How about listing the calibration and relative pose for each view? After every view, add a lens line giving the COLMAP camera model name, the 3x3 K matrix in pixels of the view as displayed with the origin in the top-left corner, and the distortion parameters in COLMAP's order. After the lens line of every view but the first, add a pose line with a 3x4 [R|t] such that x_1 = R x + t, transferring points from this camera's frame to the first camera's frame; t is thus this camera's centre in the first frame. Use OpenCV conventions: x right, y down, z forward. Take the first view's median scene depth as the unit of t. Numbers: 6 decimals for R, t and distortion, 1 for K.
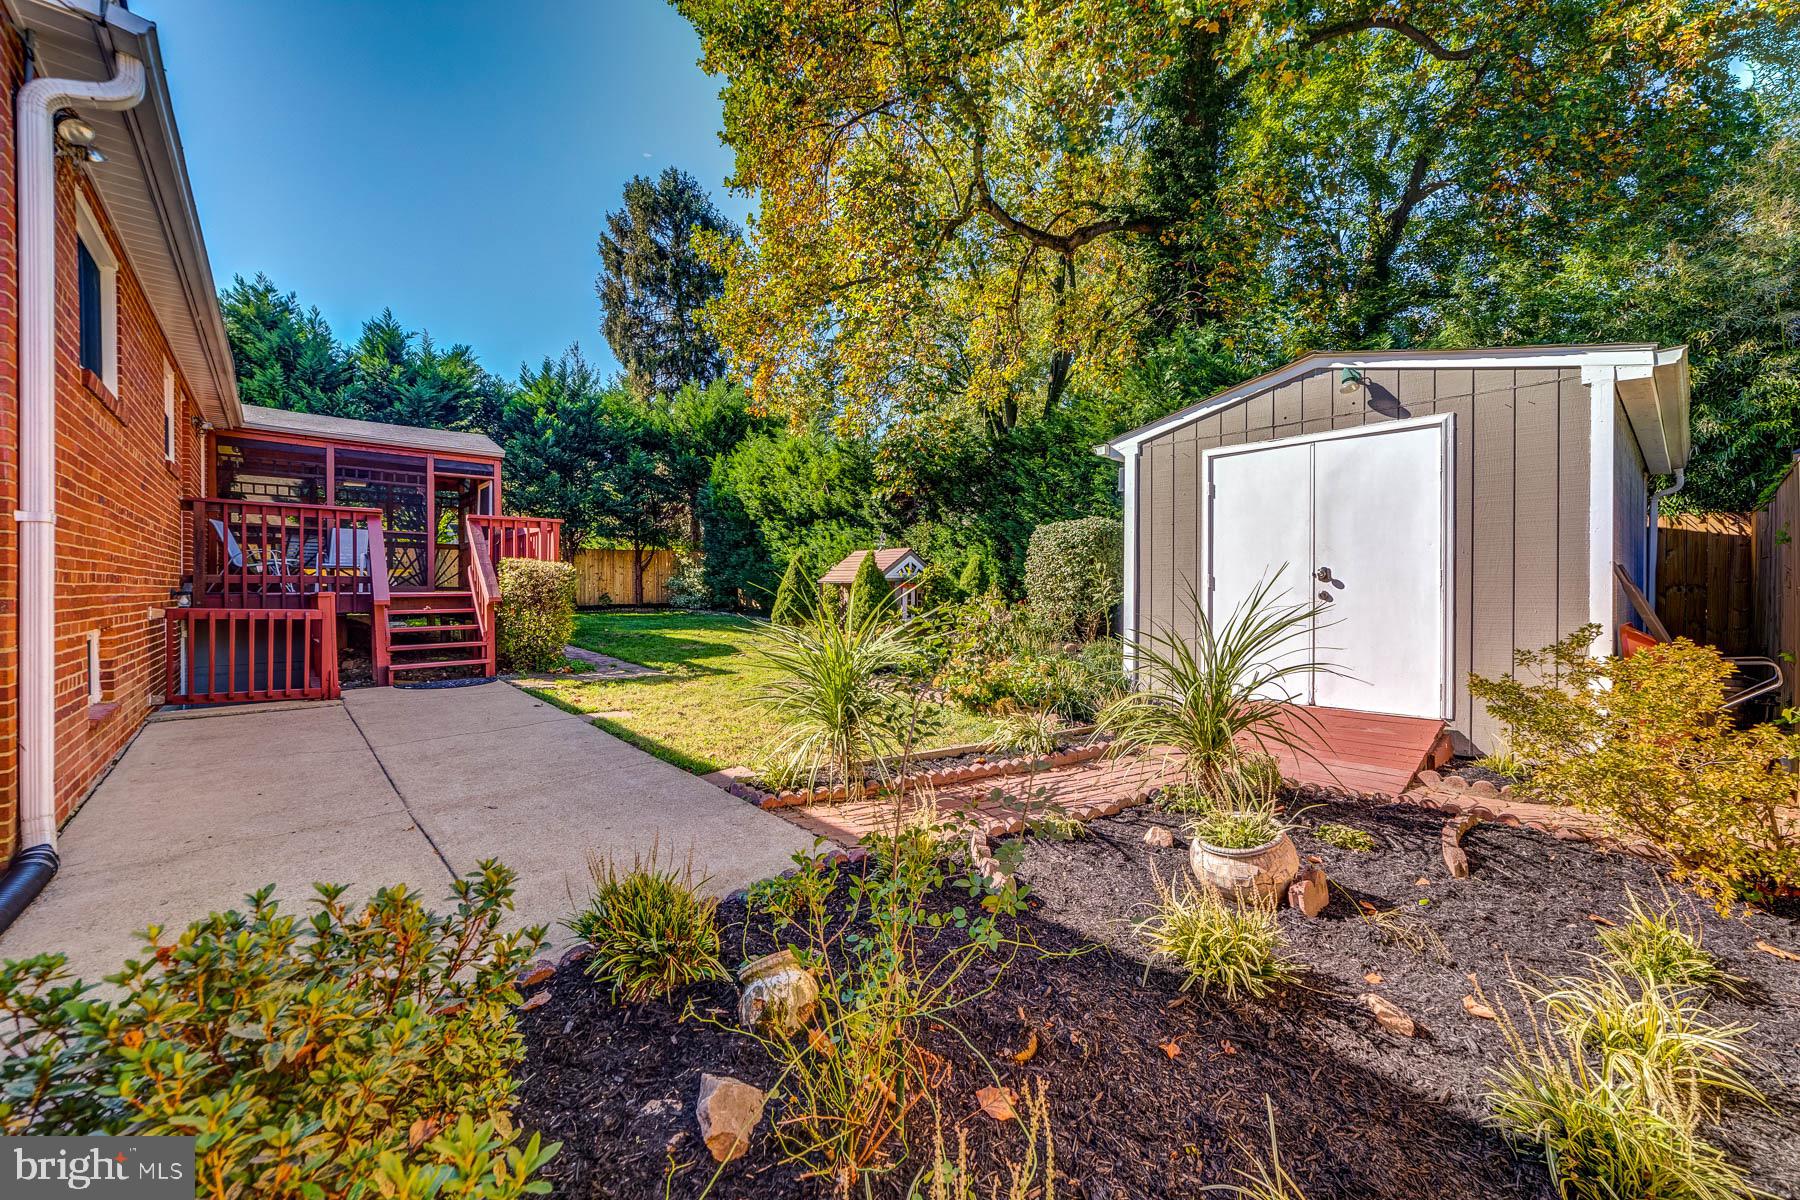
lens RADIAL K [[714.3, 0, 904.3], [0, 714.3, 583.1], [0, 0, 1]] dist [-0.001373, -0.000205]
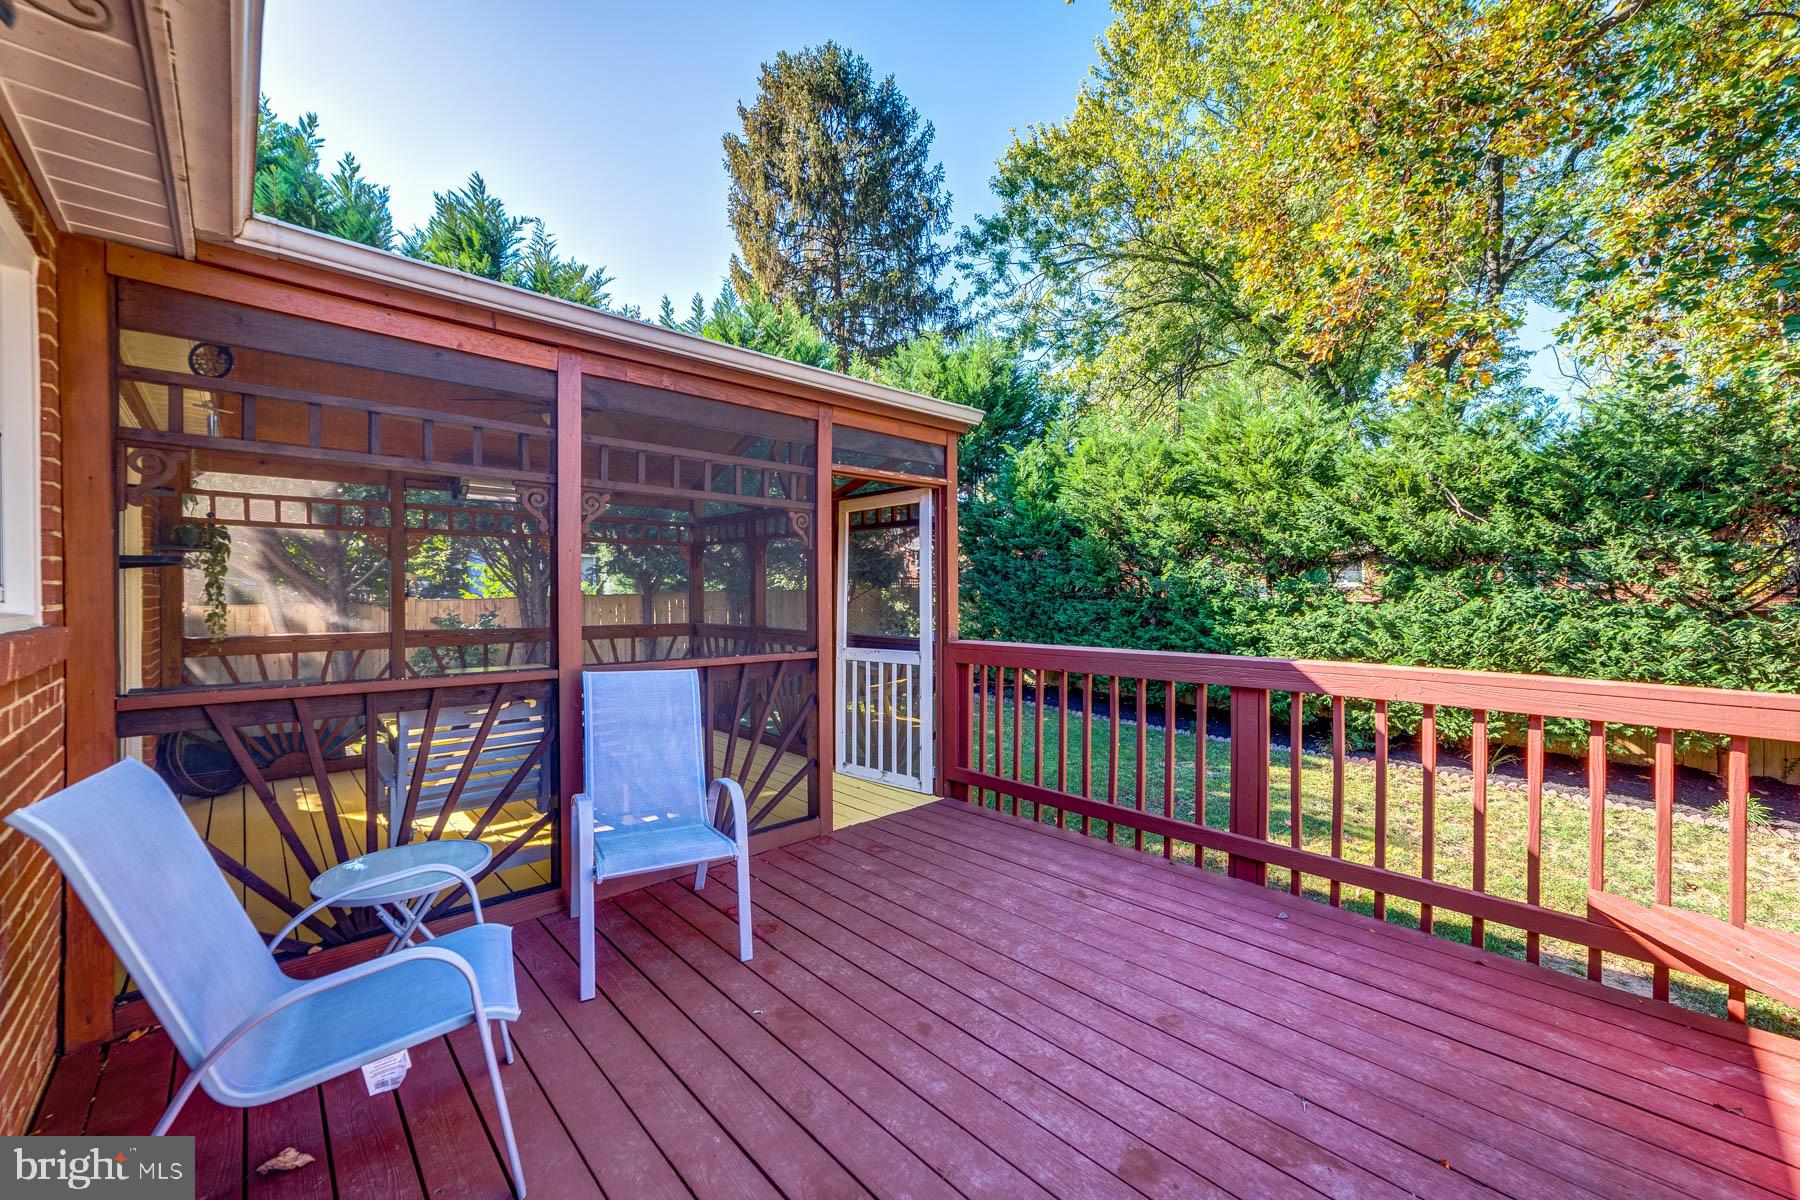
lens RADIAL K [[714.3, 0, 904.3], [0, 714.3, 583.1], [0, 0, 1]] dist [-0.001373, -0.000205]
pose [[0.999458, -0.000134, 0.032909, -0.451386], [0.000275, 0.999991, -0.004298, -0.071400], [-0.032908, 0.004305, 0.999449, 0.479384]]
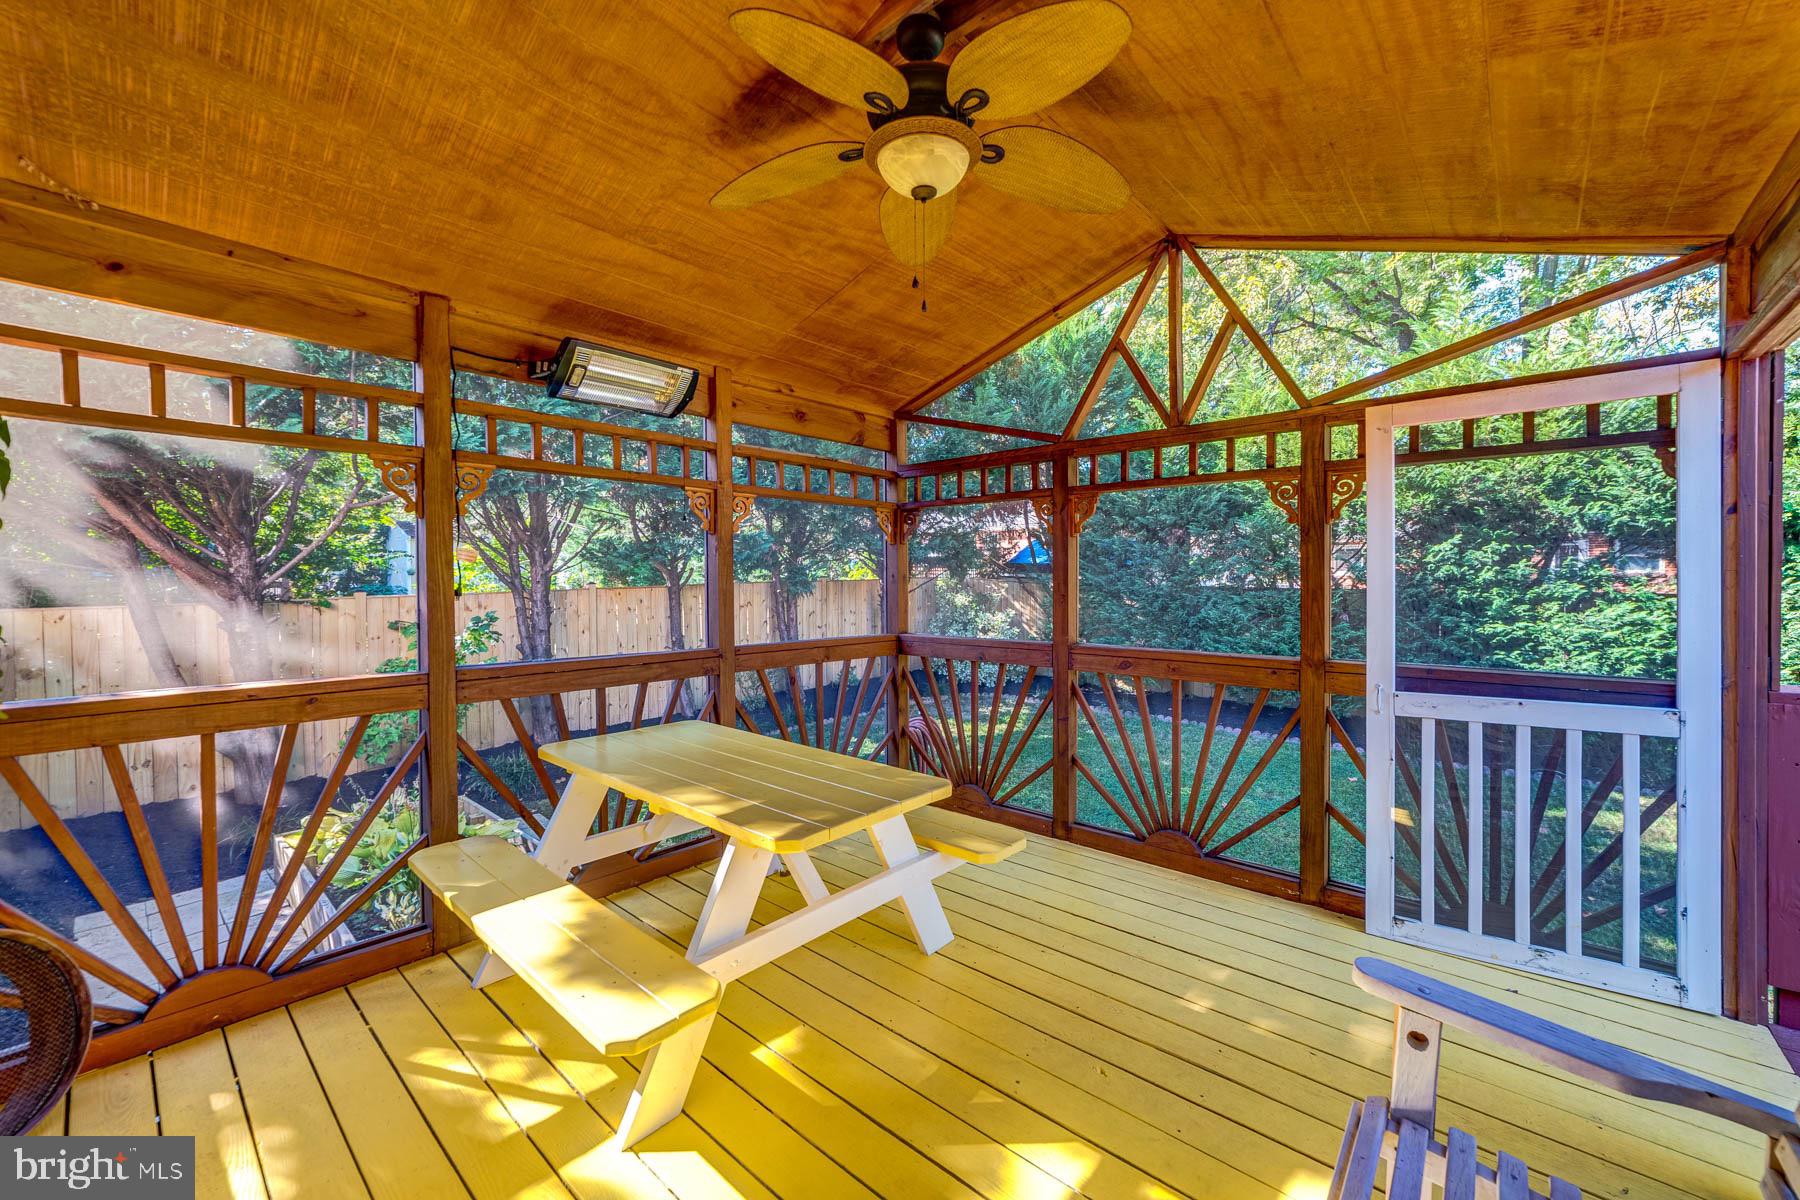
lens RADIAL K [[714.3, 0, 904.3], [0, 714.3, 583.1], [0, 0, 1]] dist [-0.001373, -0.000205]
pose [[0.988537, -0.004143, 0.150922, -0.597336], [0.002559, 0.999940, 0.010693, -0.071135], [-0.150957, -0.010184, 0.988488, 0.647984]]
